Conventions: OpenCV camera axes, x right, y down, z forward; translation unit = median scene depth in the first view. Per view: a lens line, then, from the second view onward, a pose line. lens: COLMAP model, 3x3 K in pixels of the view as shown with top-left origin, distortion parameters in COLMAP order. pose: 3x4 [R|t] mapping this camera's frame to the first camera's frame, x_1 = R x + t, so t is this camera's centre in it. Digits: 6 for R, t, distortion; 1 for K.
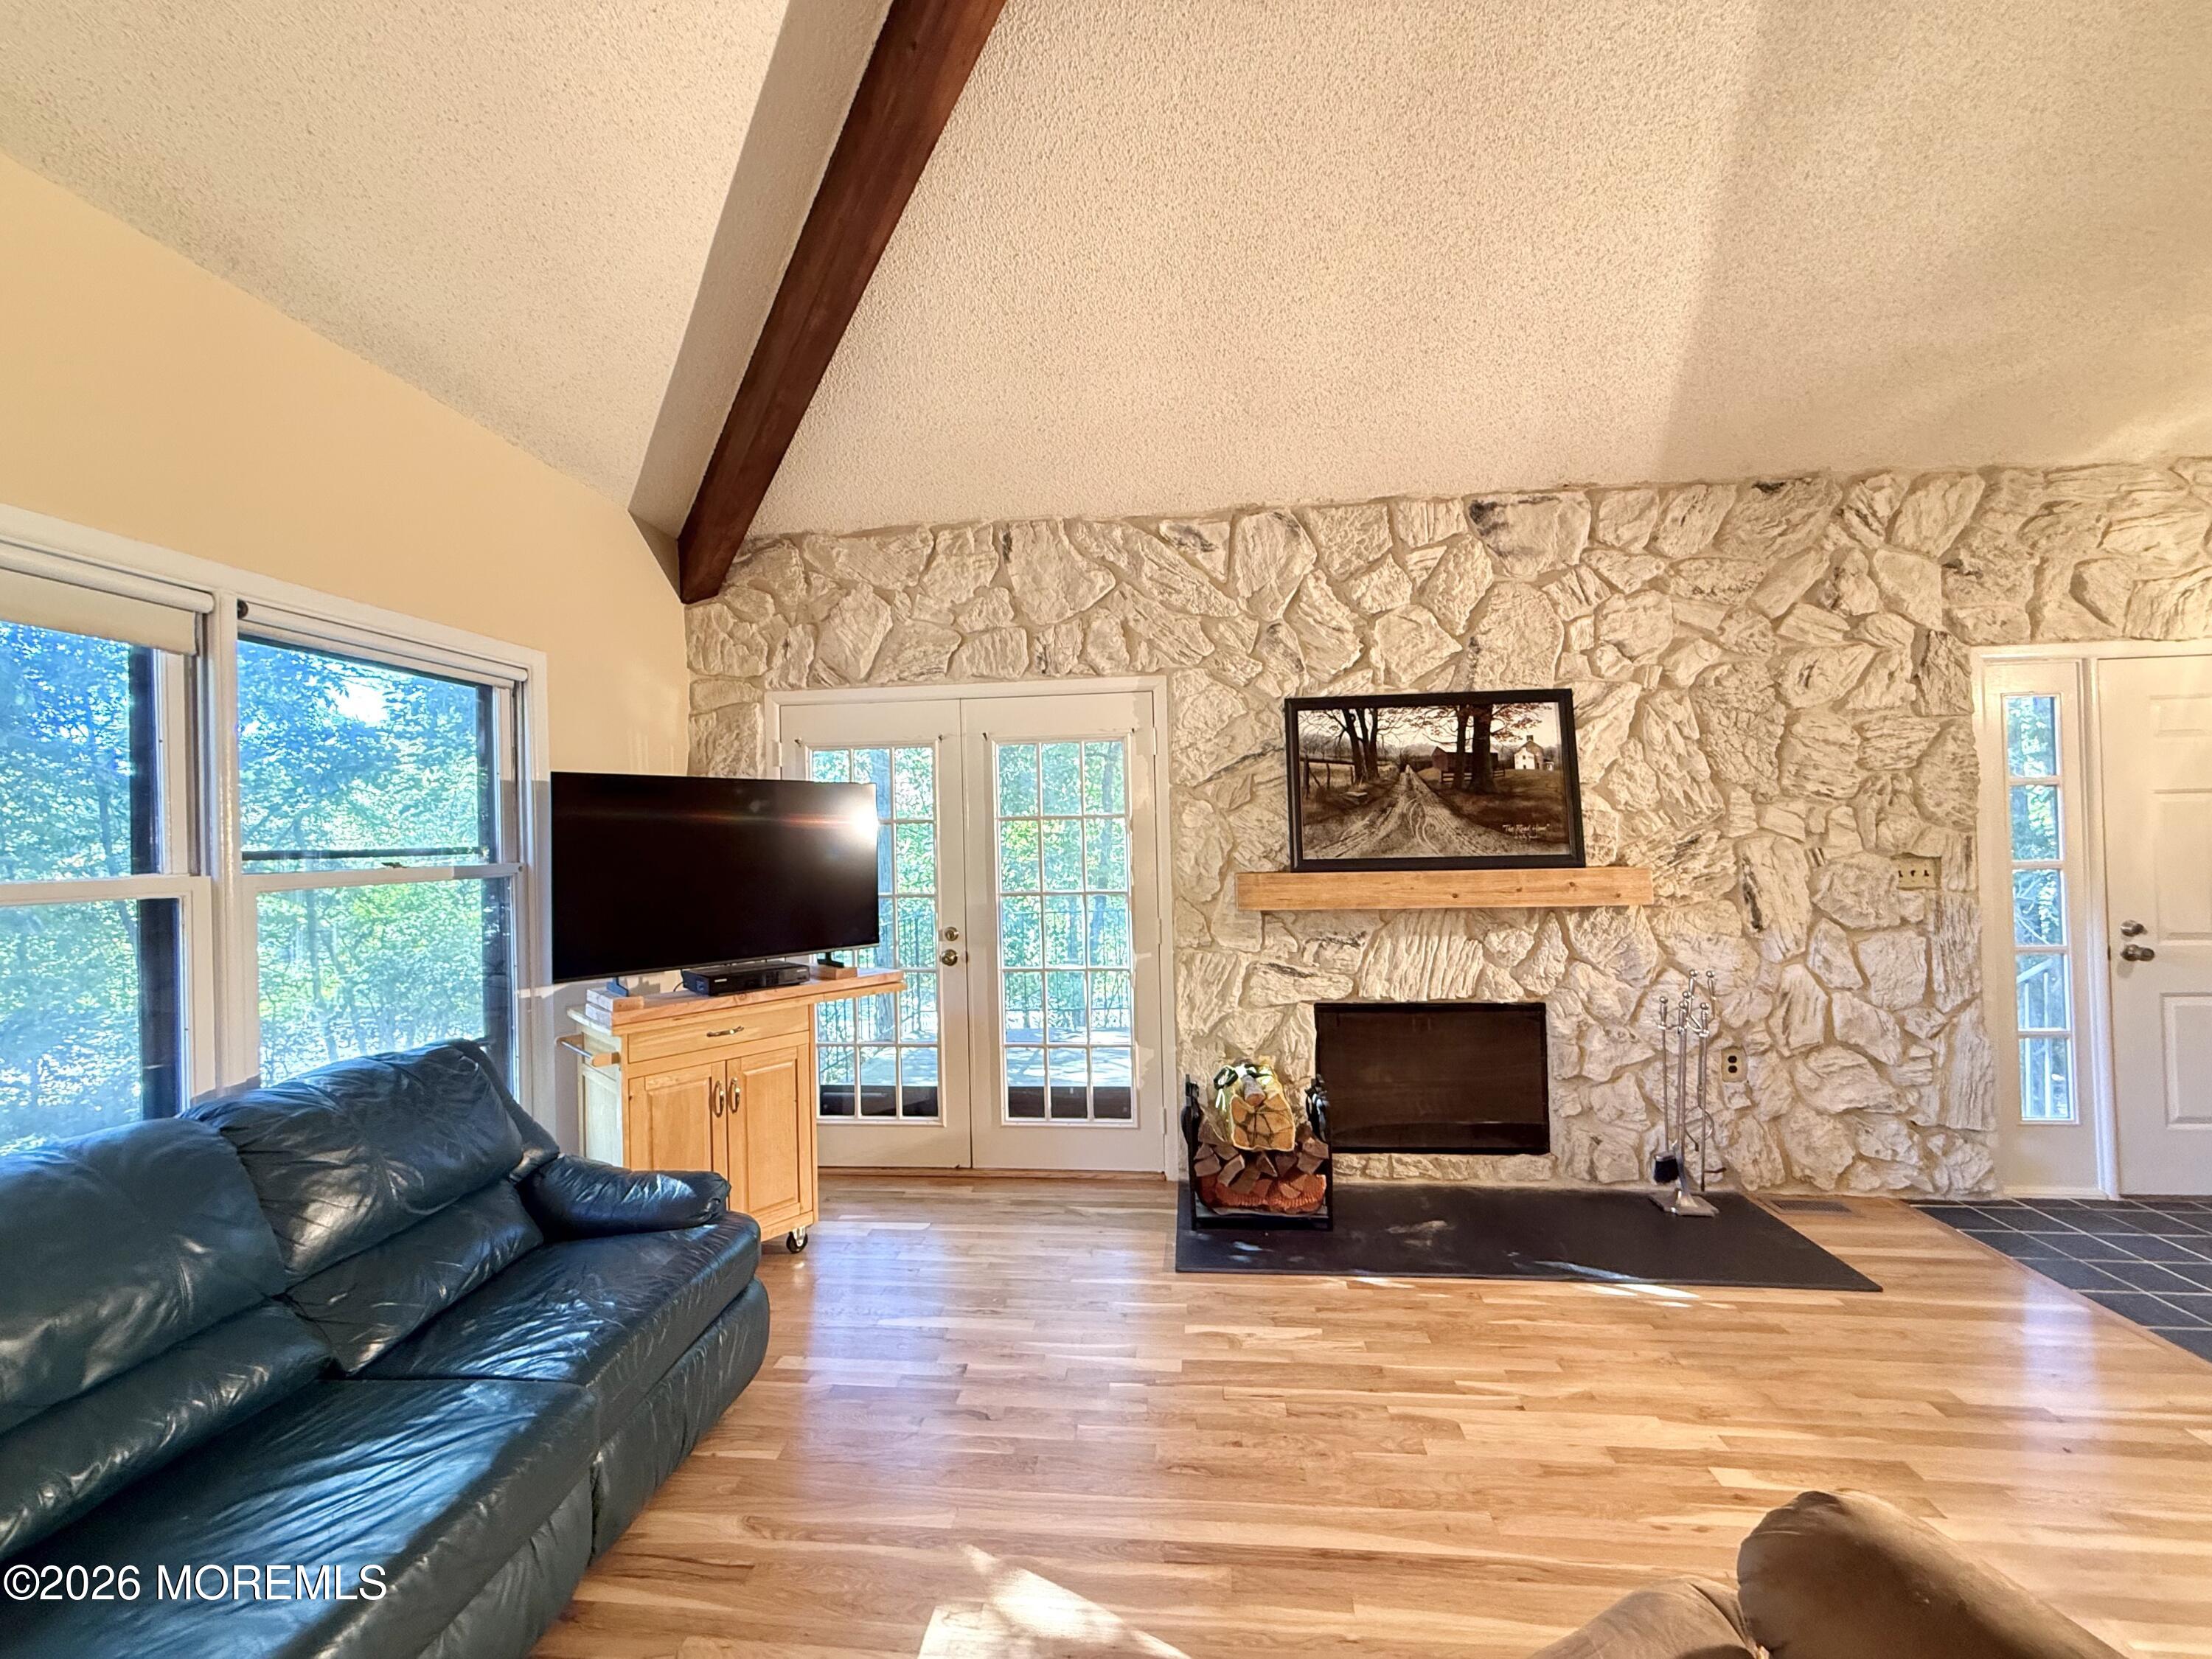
lens RADIAL K [[880.0, 0, 1108.7], [0, 880.0, 825.8], [0, 0, 1]] dist [0.002675, -0.000737]
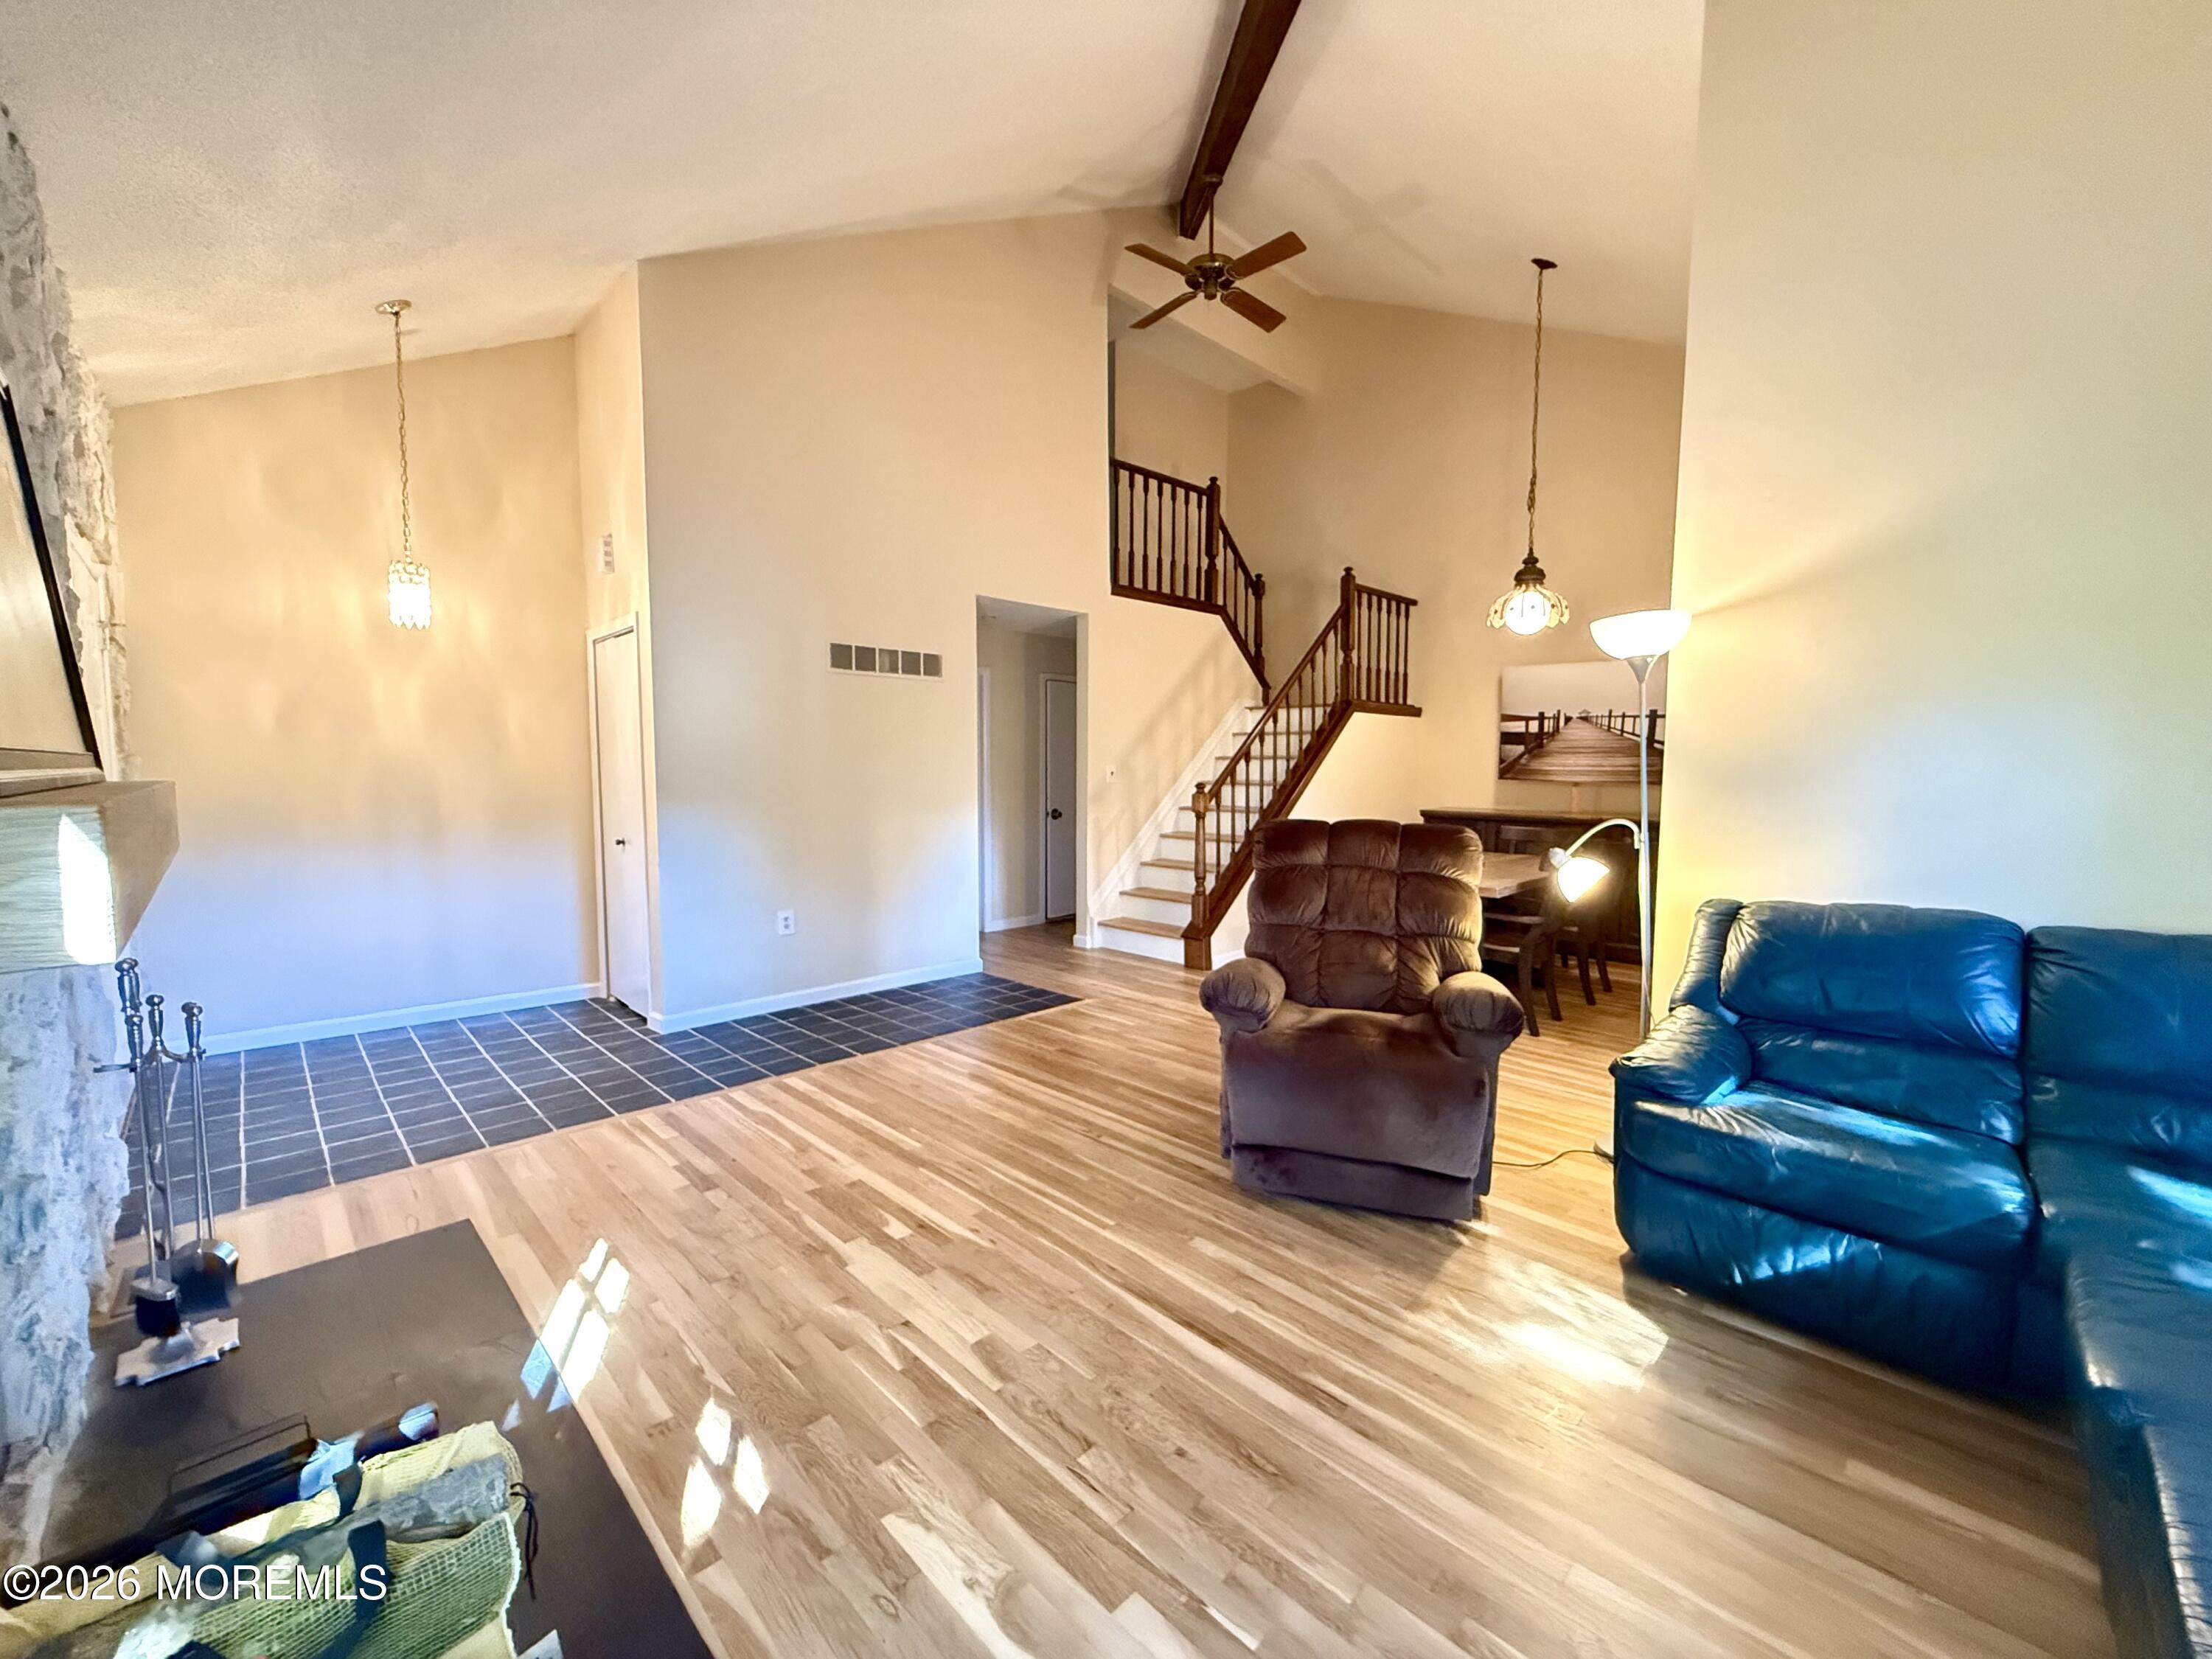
lens RADIAL K [[880.0, 0, 1100.1], [0, 880.0, 835.5], [0, 0, 1]] dist [0.002675, -0.000737]
pose [[-0.769087, -0.026990, 0.638573, -0.183395], [0.008312, 0.998601, 0.052219, 0.055245], [-0.639090, 0.045469, -0.767787, 1.005910]]
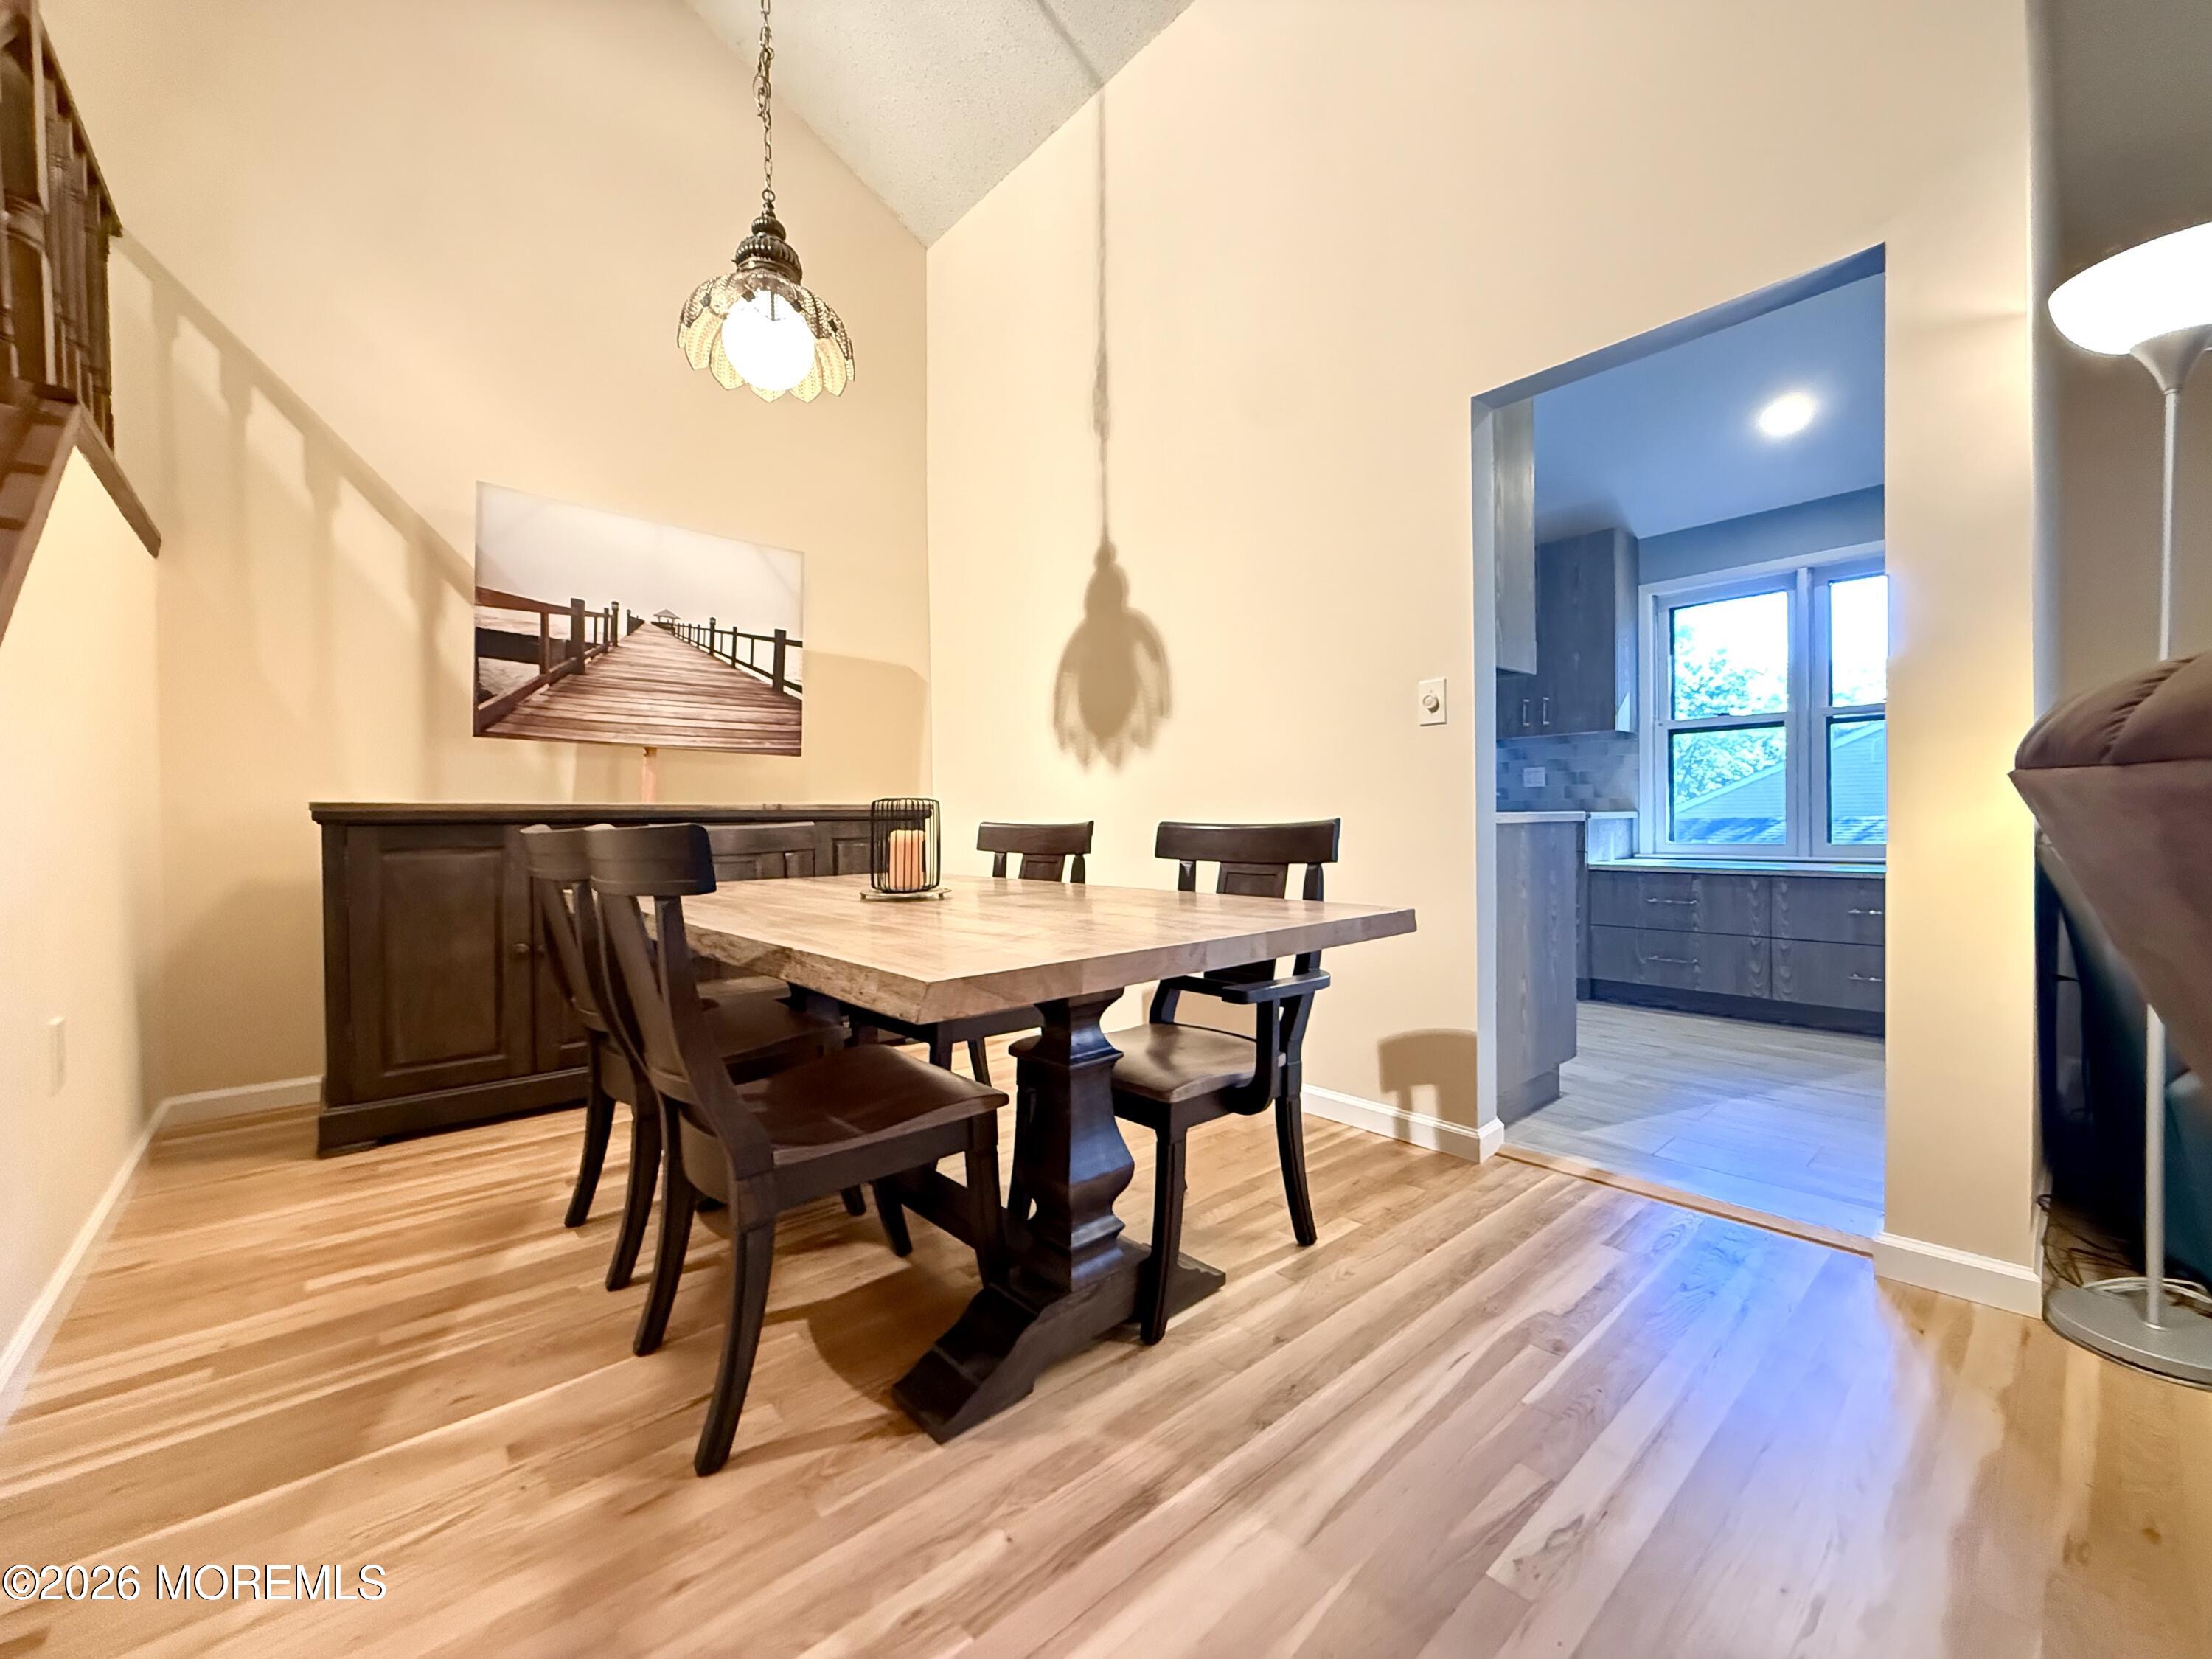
lens RADIAL K [[880.0, 0, 1101.5], [0, 880.0, 827.7], [0, 0, 1]] dist [0.002675, -0.000737]
pose [[-0.681719, 0.039190, -0.730564, 0.635352], [0.035930, 0.999153, 0.020071, 0.138102], [0.730731, -0.012566, -0.682550, -0.078646]]
